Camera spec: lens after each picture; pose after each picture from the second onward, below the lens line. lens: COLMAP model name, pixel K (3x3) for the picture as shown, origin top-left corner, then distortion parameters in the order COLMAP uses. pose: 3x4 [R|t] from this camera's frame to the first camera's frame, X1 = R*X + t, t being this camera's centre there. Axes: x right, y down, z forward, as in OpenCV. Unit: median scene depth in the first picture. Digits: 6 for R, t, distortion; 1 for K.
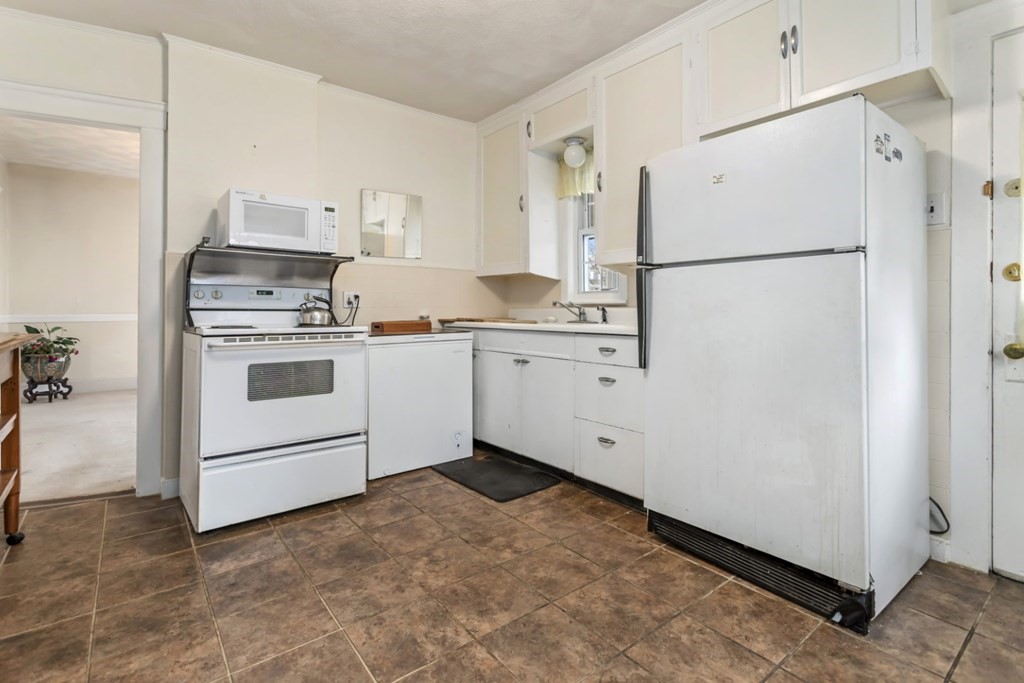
lens RADIAL K [[492.3, 0, 513.3], [0, 492.3, 294.8], [0, 0, 1]] dist [0.001201, 0.000724]
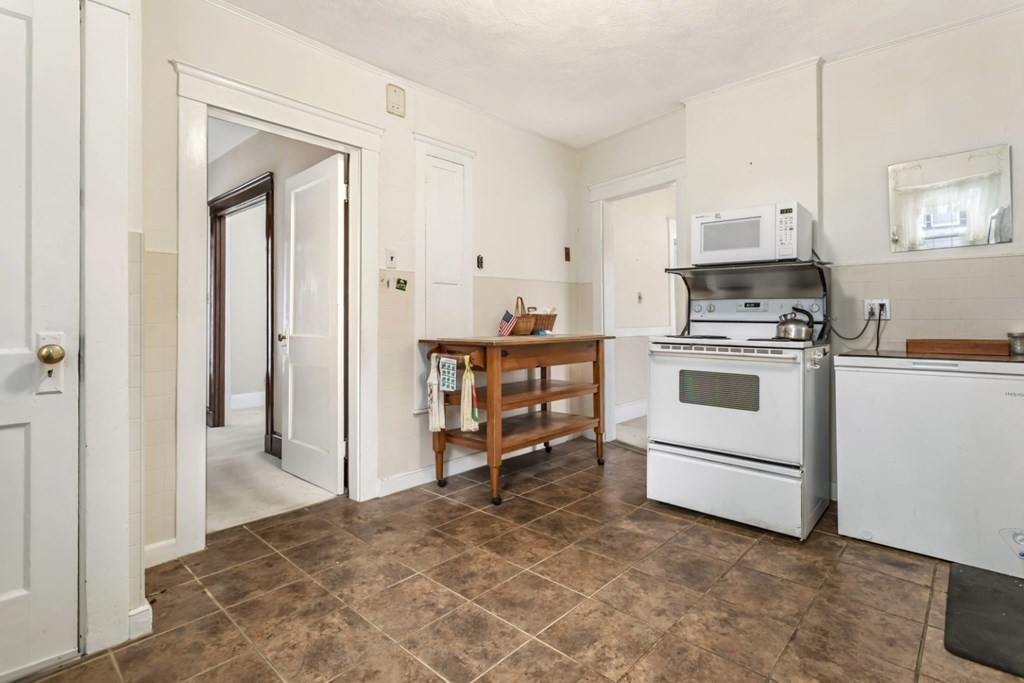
lens RADIAL K [[497.2, 0, 521.3], [0, 497.2, 307.1], [0, 0, 1]] dist [0.000845, 0.000454]
pose [[0.166080, -0.024283, -0.985813, 0.539751], [0.025198, 0.999475, -0.020374, 0.011351], [0.985790, -0.021457, 0.166605, 0.451794]]
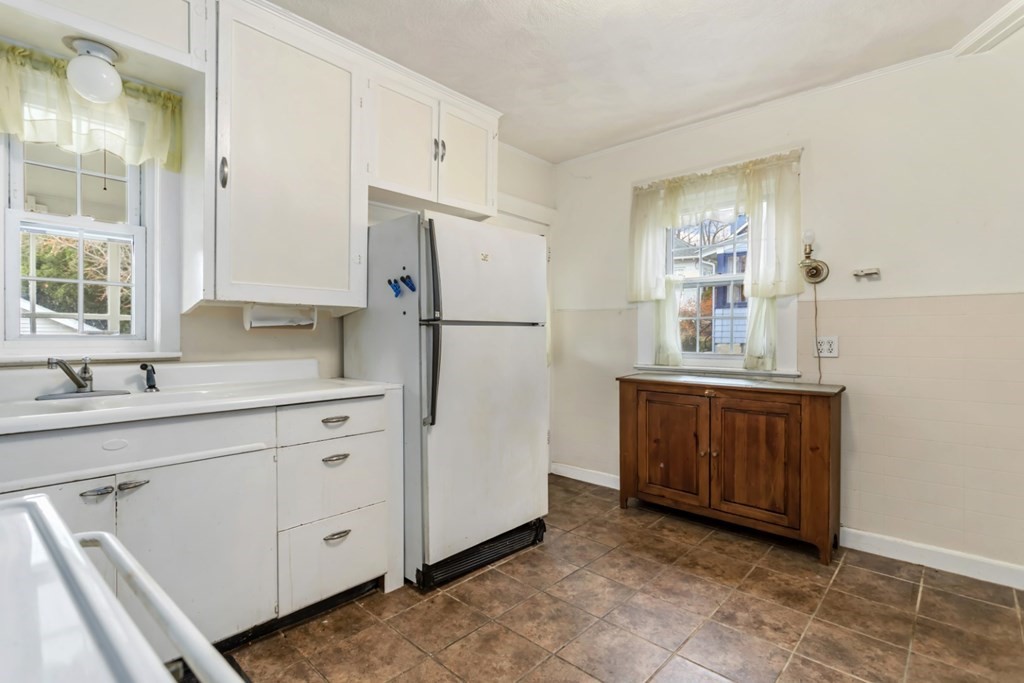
lens RADIAL K [[493.2, 0, 515.9], [0, 493.2, 332.5], [0, 0, 1]] dist [-0.000543, 0.000147]
pose [[-0.166876, 0.004515, 0.985968, -0.689212], [-0.027780, 0.999571, -0.009279, -0.029229], [-0.985587, -0.028939, -0.166679, 0.937718]]
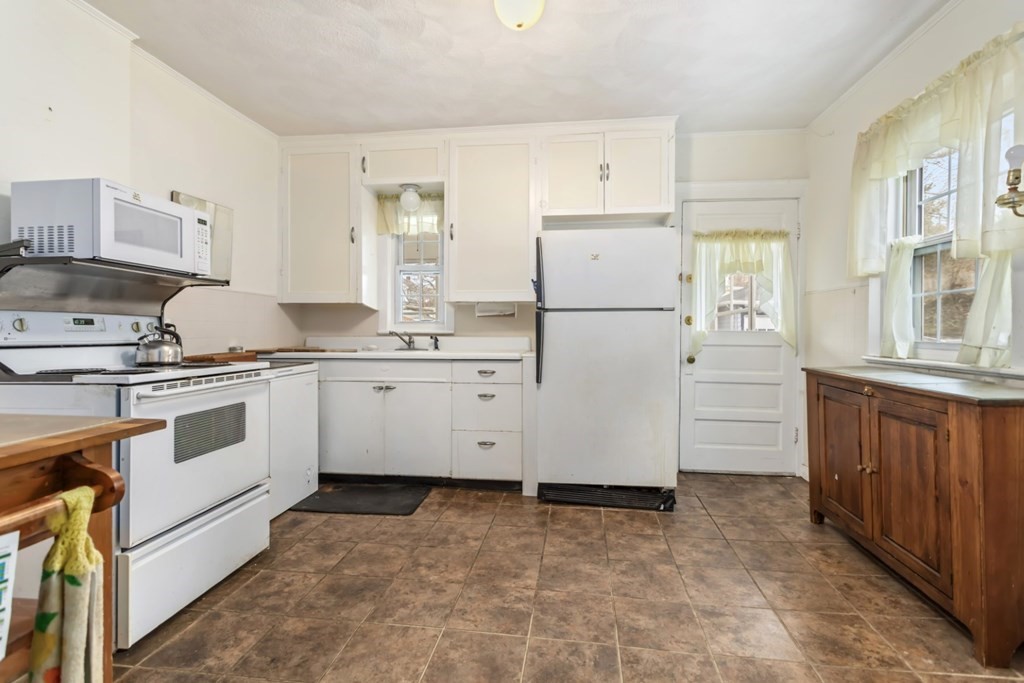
lens RADIAL K [[487.3, 0, 515.8], [0, 487.3, 320.7], [0, 0, 1]] dist [0.001487, 0.000650]
pose [[0.711306, 0.013609, 0.702751, -0.700991], [-0.020985, 0.999778, 0.001879, -0.025537], [-0.702569, -0.016083, 0.711434, 0.064727]]
